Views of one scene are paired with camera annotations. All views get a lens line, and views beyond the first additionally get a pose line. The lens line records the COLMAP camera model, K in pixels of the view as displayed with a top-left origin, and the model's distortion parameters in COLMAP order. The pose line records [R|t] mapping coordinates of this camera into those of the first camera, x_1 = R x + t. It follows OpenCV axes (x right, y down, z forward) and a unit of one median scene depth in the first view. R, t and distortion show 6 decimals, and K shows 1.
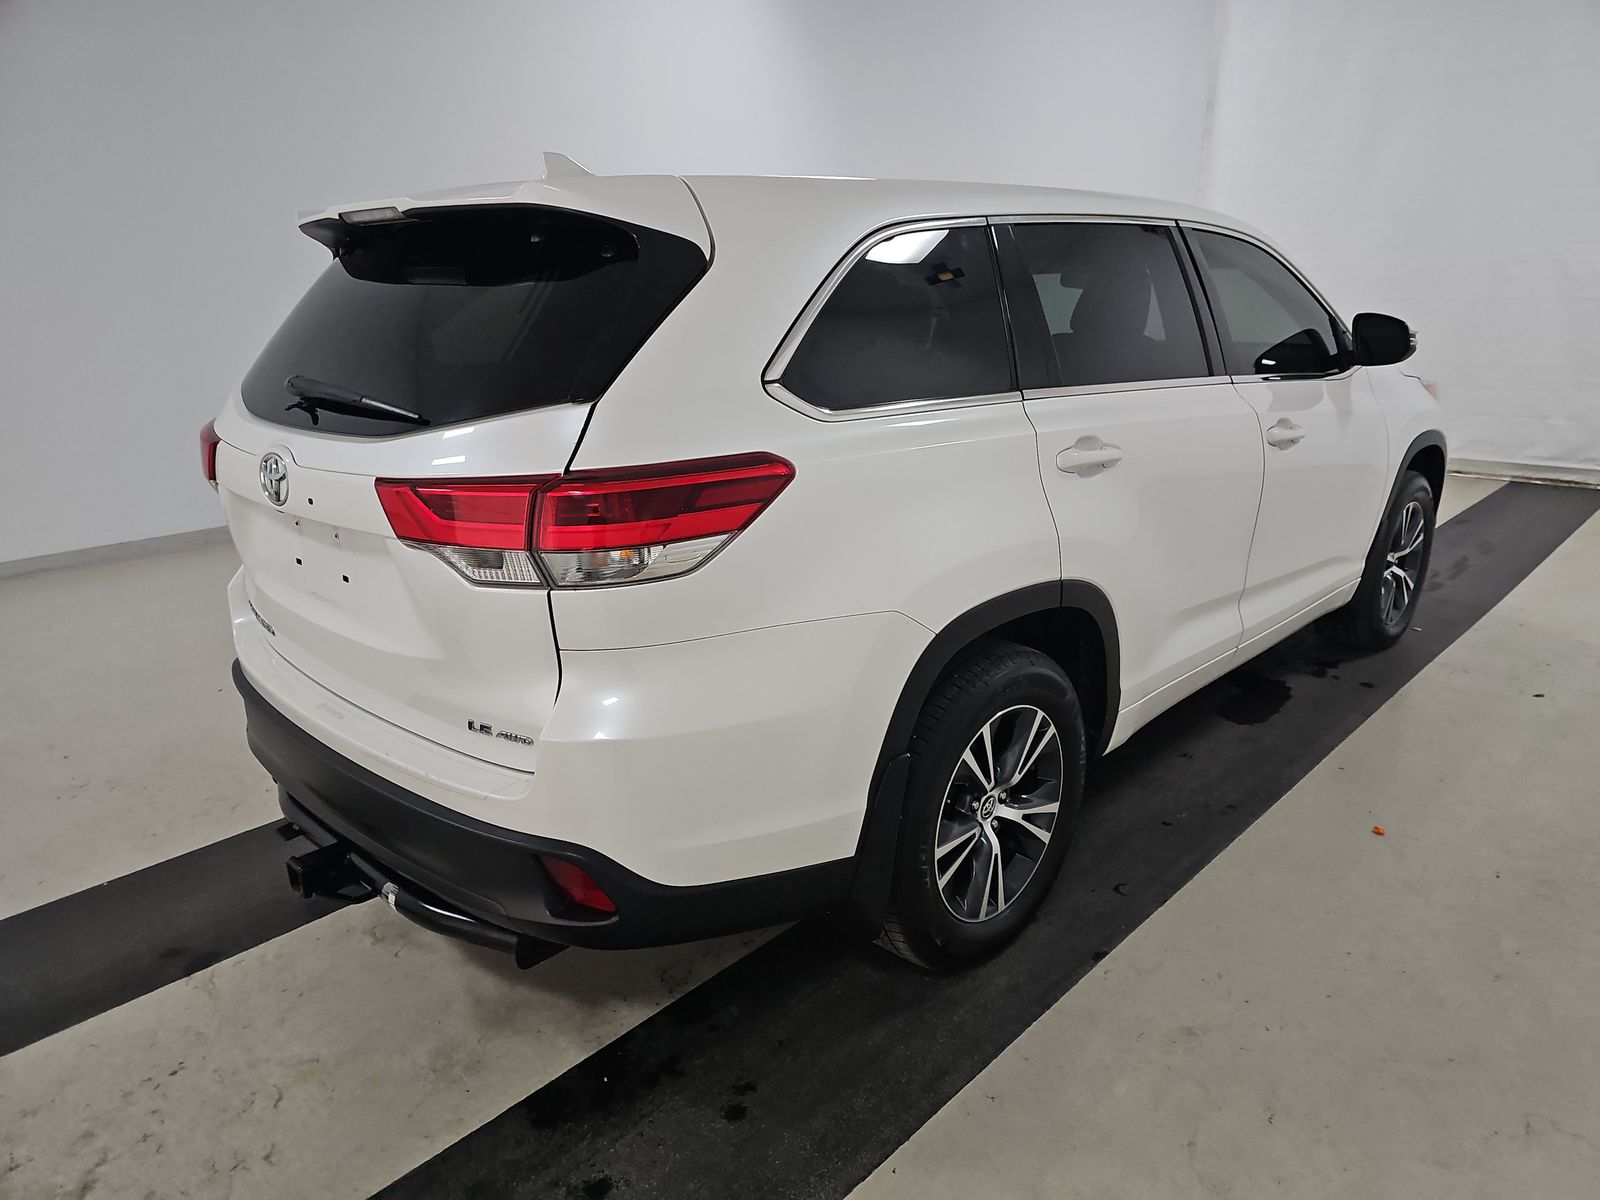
lens RADIAL K [[1062.5, 0, 800.0], [0, 1062.5, 600.0], [0, 0, 1]] dist [0.020461, -0.005457]
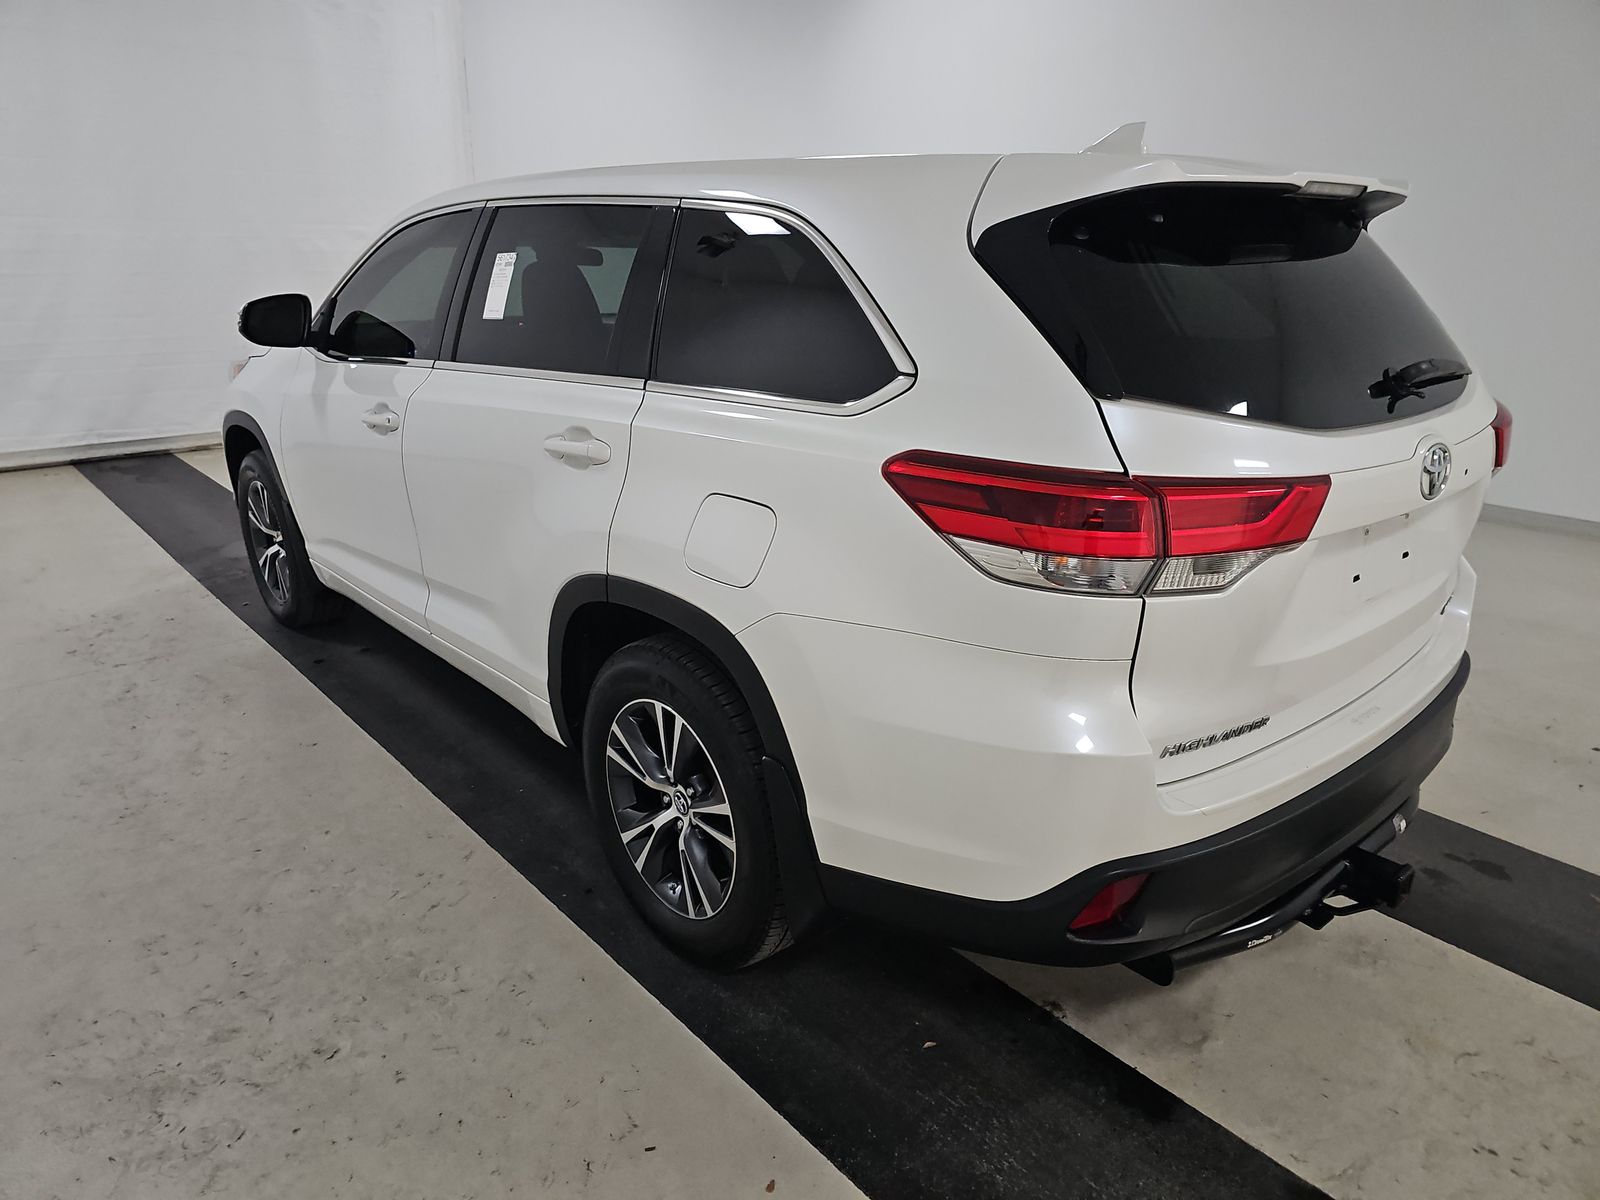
lens RADIAL K [[1062.5, 0, 800.0], [0, 1062.5, 600.0], [0, 0, 1]] dist [0.020461, -0.005457]
pose [[0.077455, -0.288077, 0.954470, -1.366634], [0.279211, 0.925305, 0.256617, -0.380041], [-0.957101, 0.246622, 0.152104, 1.317578]]
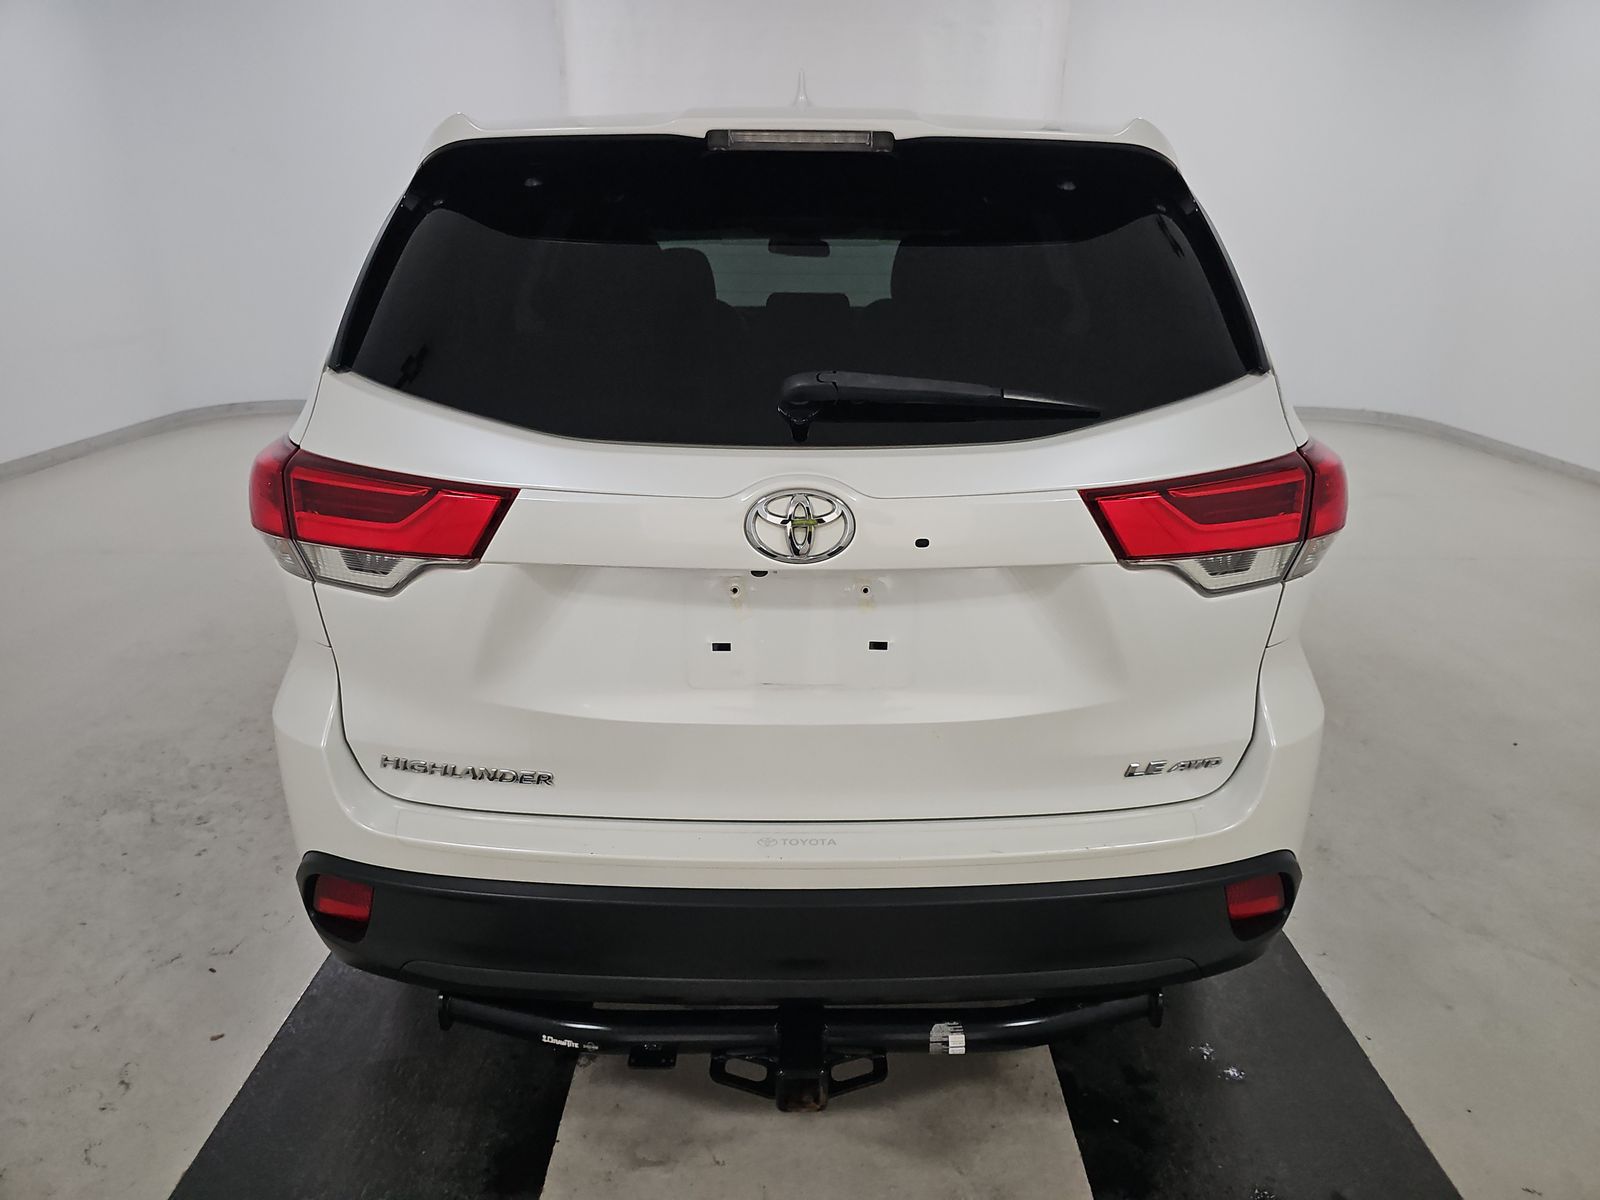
lens RADIAL K [[1062.5, 0, 800.0], [0, 1062.5, 600.0], [0, 0, 1]] dist [0.020461, -0.005457]
pose [[0.714840, -0.192016, 0.672408, -0.887917], [0.181485, 0.979556, 0.086789, -0.116461], [-0.675327, 0.059992, 0.735075, 0.469314]]
